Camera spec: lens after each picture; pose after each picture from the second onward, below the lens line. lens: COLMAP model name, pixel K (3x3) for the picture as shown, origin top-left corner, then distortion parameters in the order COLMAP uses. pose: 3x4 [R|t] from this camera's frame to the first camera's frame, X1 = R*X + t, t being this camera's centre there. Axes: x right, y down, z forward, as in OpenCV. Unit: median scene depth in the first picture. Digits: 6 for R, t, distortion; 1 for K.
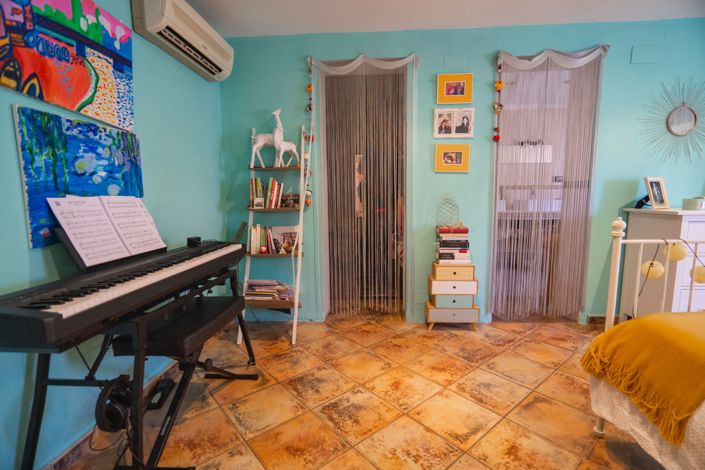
lens RADIAL K [[339.6, 0, 352.1], [0, 339.6, 237.9], [0, 0, 1]] dist [-0.016893, 0.005287]
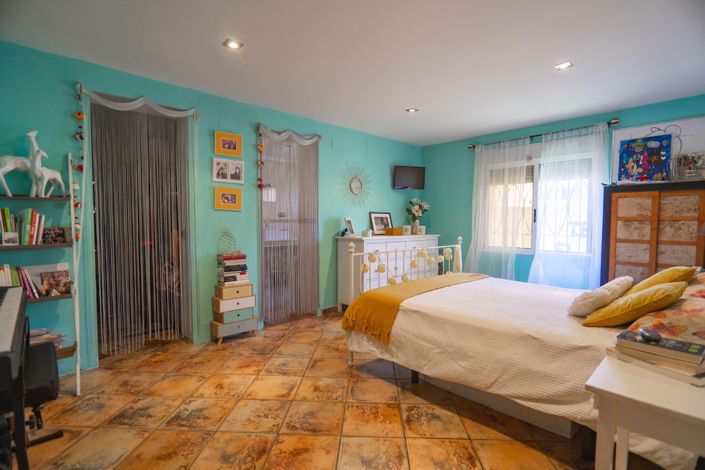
lens RADIAL K [[339.6, 0, 351.5], [0, 339.6, 236.5], [0, 0, 1]] dist [-0.016893, 0.005287]
pose [[0.690074, -0.017996, 0.723515, -0.297672], [0.084671, 0.994833, -0.056014, 0.008036], [-0.718769, 0.099915, 0.688032, -0.158859]]
